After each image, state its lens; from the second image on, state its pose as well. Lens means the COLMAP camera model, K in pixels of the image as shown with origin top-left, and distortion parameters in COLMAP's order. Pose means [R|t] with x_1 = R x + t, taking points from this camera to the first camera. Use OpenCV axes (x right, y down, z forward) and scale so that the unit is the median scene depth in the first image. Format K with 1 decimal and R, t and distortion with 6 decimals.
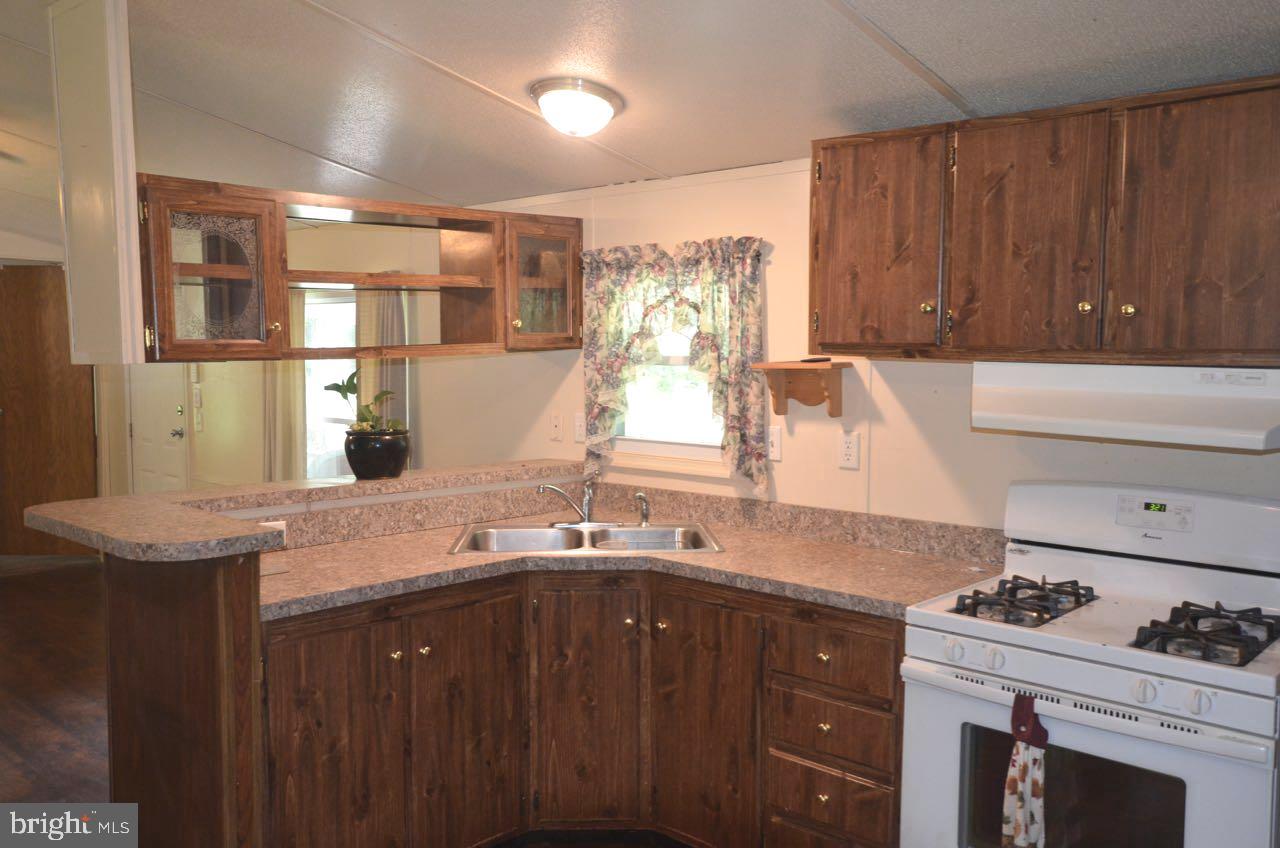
lens RADIAL K [[1014.6, 0, 640.0], [0, 1014.6, 424.0], [0, 0, 1]] dist [0.009663, 0.005272]
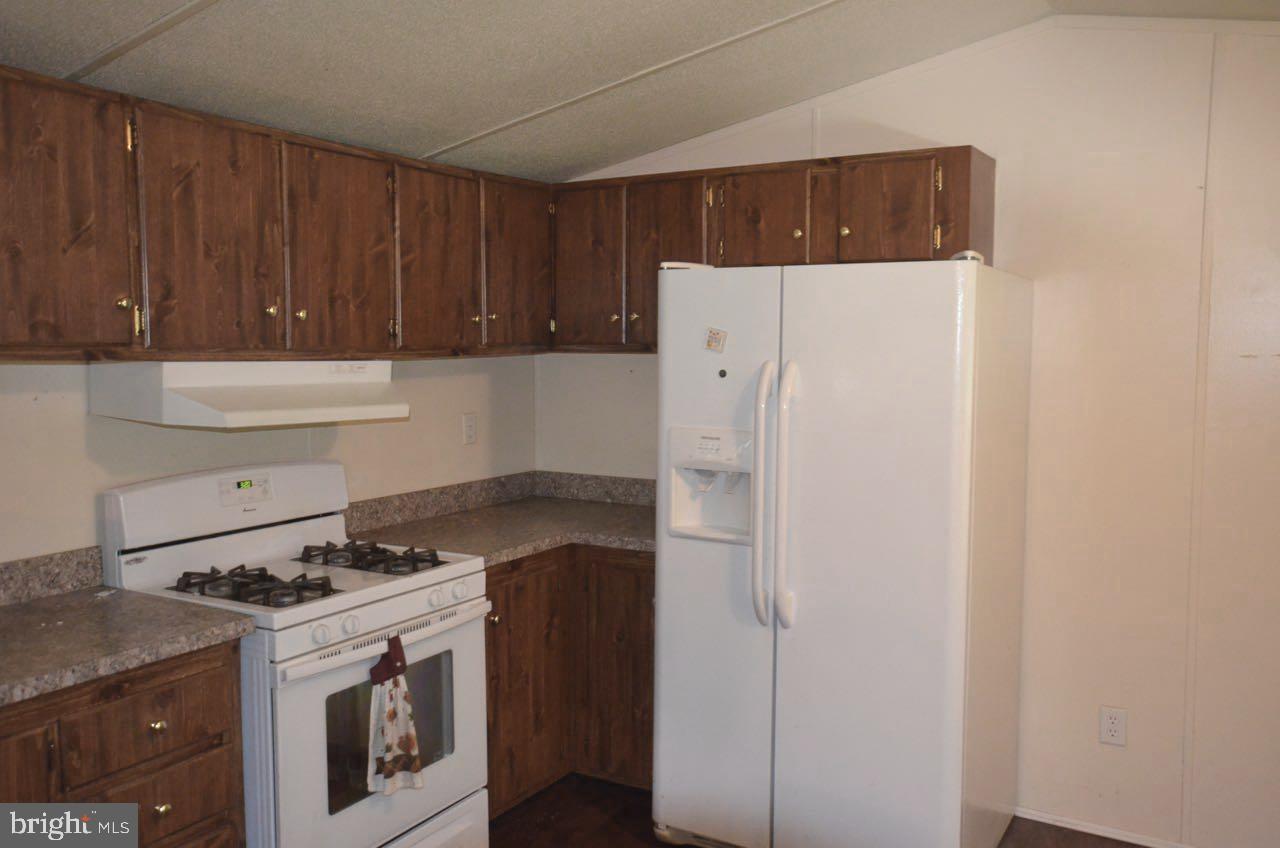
lens RADIAL K [[1014.6, 0, 640.0], [0, 1014.6, 424.0], [0, 0, 1]] dist [0.009663, 0.005272]
pose [[-0.178760, -0.086717, 0.980064, -0.697084], [0.072567, 0.992233, 0.101029, -0.069826], [-0.981213, 0.089181, -0.171079, 0.757138]]
